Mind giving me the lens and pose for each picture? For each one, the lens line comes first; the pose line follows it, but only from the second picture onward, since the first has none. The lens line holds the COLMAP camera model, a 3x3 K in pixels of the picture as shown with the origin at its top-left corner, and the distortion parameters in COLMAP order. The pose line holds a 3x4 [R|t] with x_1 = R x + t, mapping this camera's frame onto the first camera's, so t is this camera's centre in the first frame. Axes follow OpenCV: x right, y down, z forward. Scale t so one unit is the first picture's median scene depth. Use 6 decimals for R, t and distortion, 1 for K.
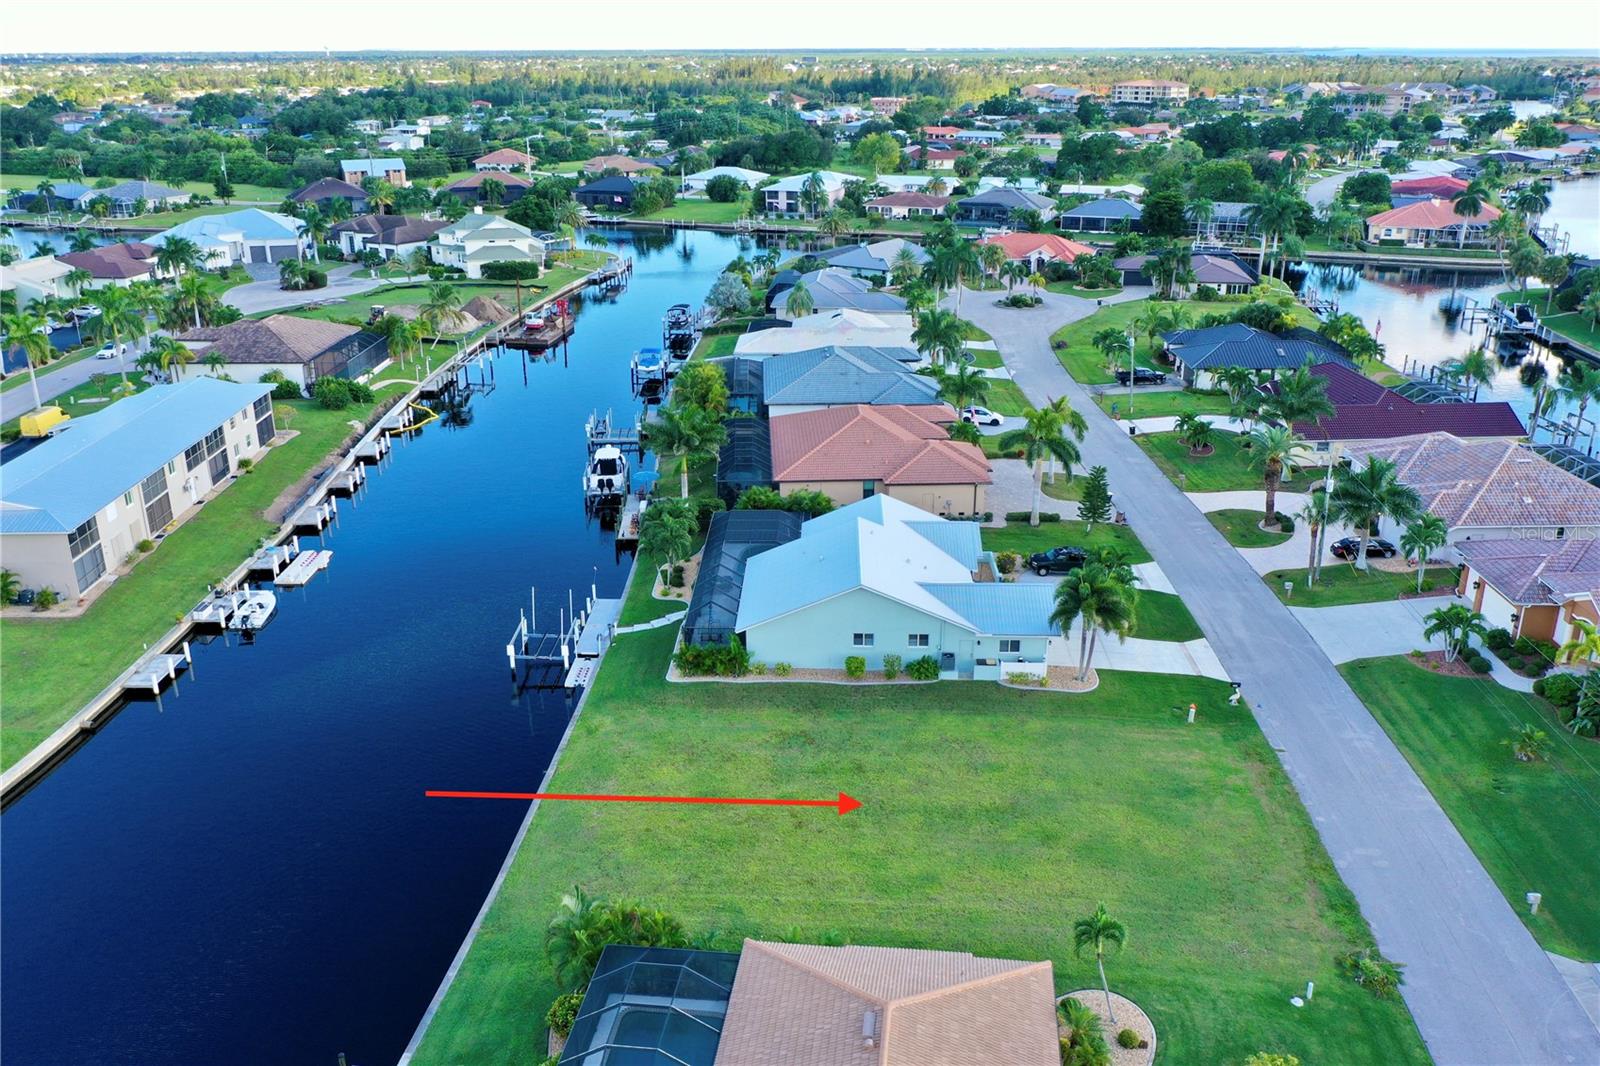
lens RADIAL K [[1296.2, 0, 800.0], [0, 1296.2, 533.0], [0, 0, 1]] dist [-0.007909, -0.001019]
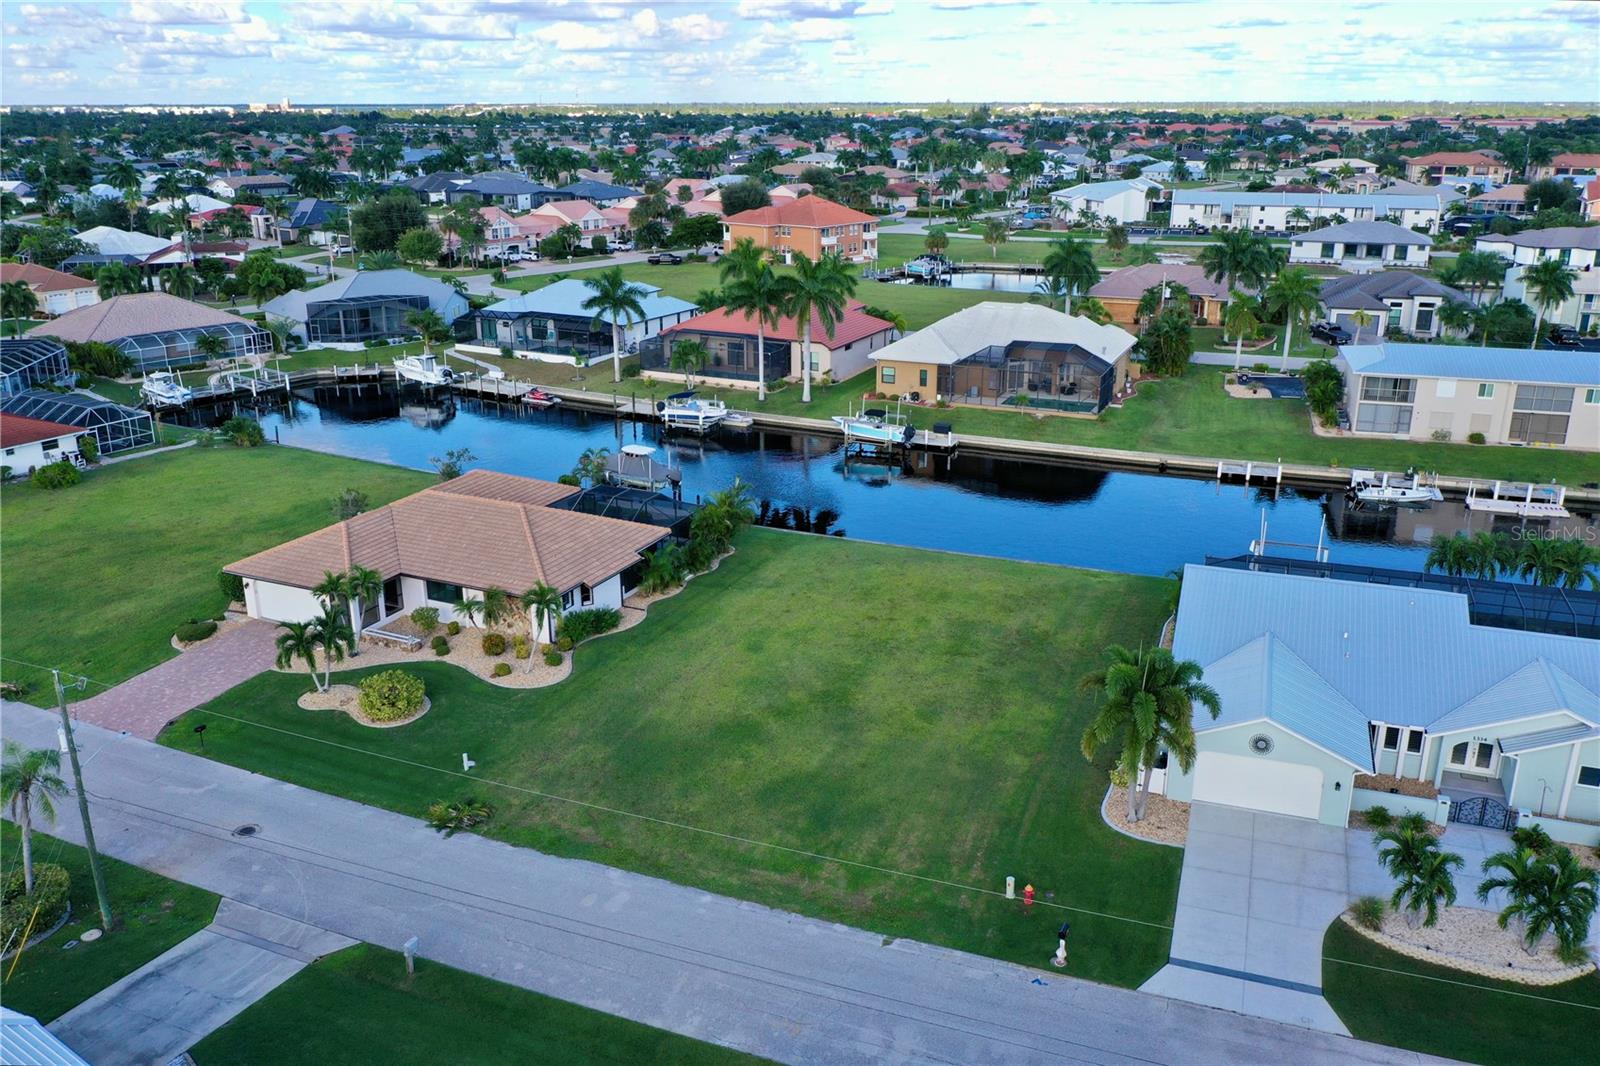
lens RADIAL K [[1288.3, 0, 800.0], [0, 1288.3, 533.0], [0, 0, 1]] dist [-0.002805, -0.002434]
pose [[-0.313239, 0.308349, -0.898222, 0.975130], [-0.332664, 0.850267, 0.407897, -0.259539], [0.889503, 0.426576, -0.163760, 1.095307]]
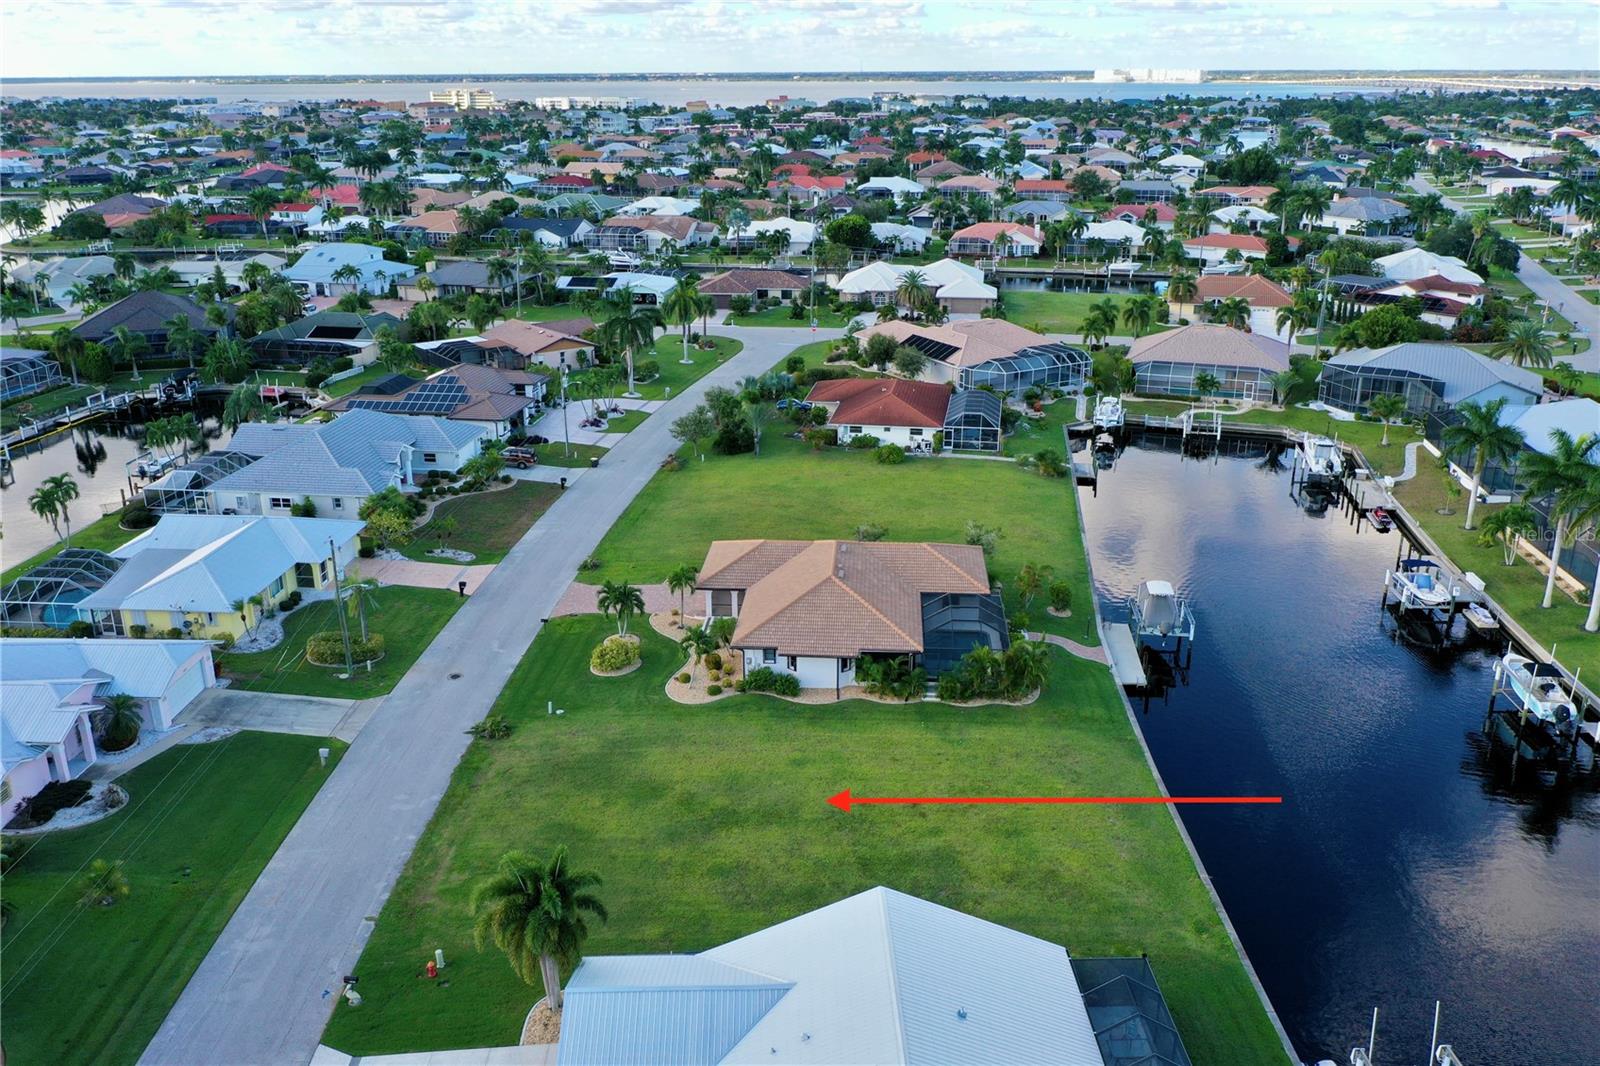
lens RADIAL K [[1288.3, 0, 800.0], [0, 1288.3, 533.0], [0, 0, 1]] dist [-0.002805, -0.002434]
pose [[-0.998699, 0.025319, -0.044268, 0.136478], [-0.009502, 0.760464, 0.649311, -0.638108], [0.050104, 0.648887, -0.759234, 1.662560]]
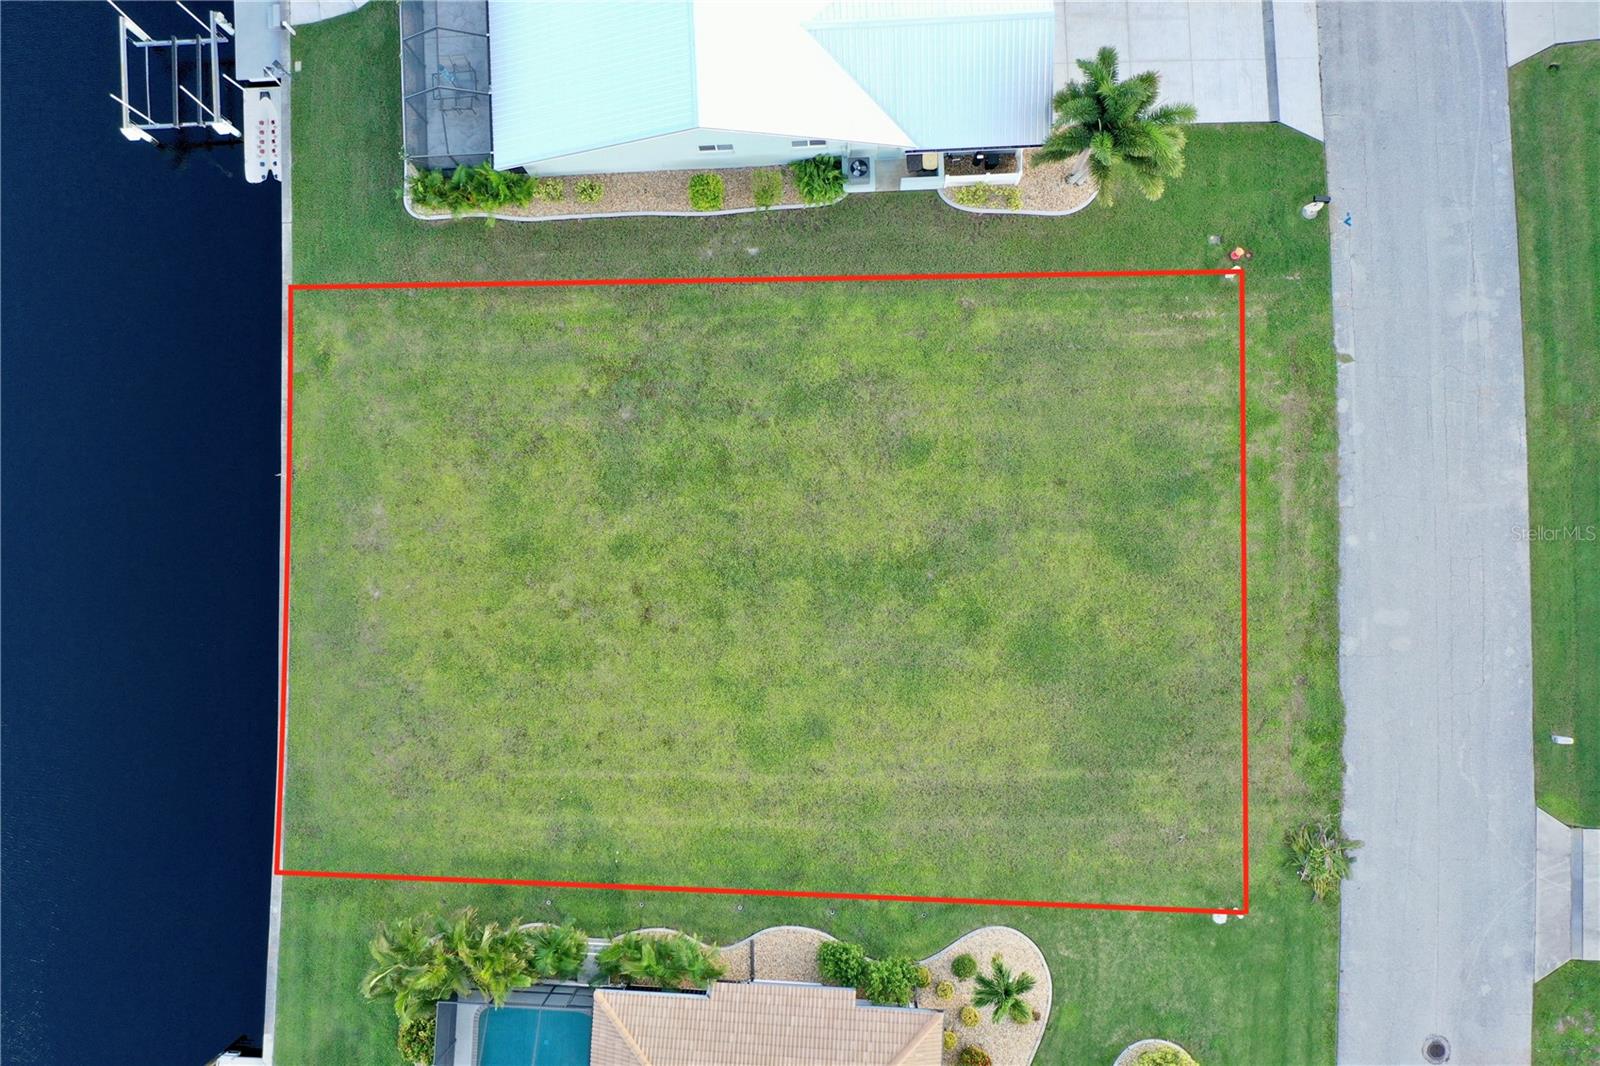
lens RADIAL K [[1288.3, 0, 800.0], [0, 1288.3, 533.0], [0, 0, 1]] dist [-0.002805, -0.002434]
pose [[0.997392, -0.069534, -0.019347, 0.106014], [0.045049, 0.390310, 0.919581, -0.475047], [-0.056391, -0.918054, 0.392424, 0.748638]]
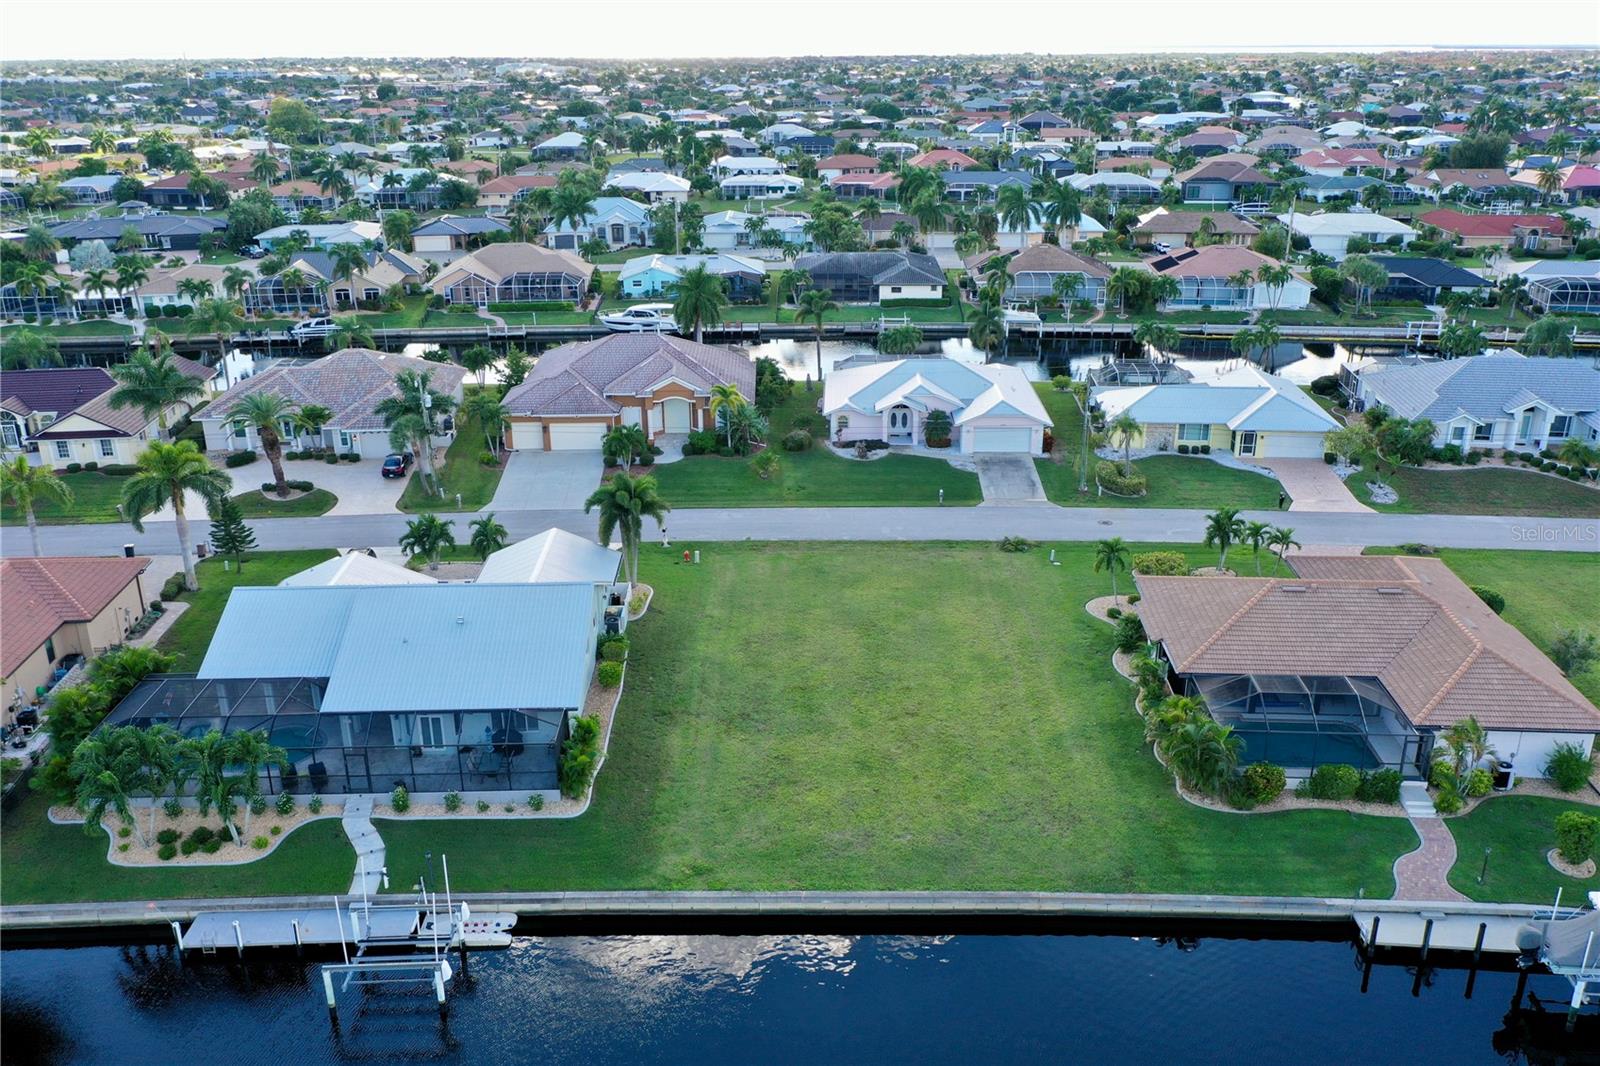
lens RADIAL K [[1302.8, 0, 798.5], [0, 1302.8, 529.8], [0, 0, 1]] dist [-0.003716, -0.003378]
pose [[-0.054929, -0.345220, 0.936913, -0.908701], [0.358389, 0.868987, 0.341203, -0.283305], [-0.931955, 0.354522, 0.075990, 0.955903]]
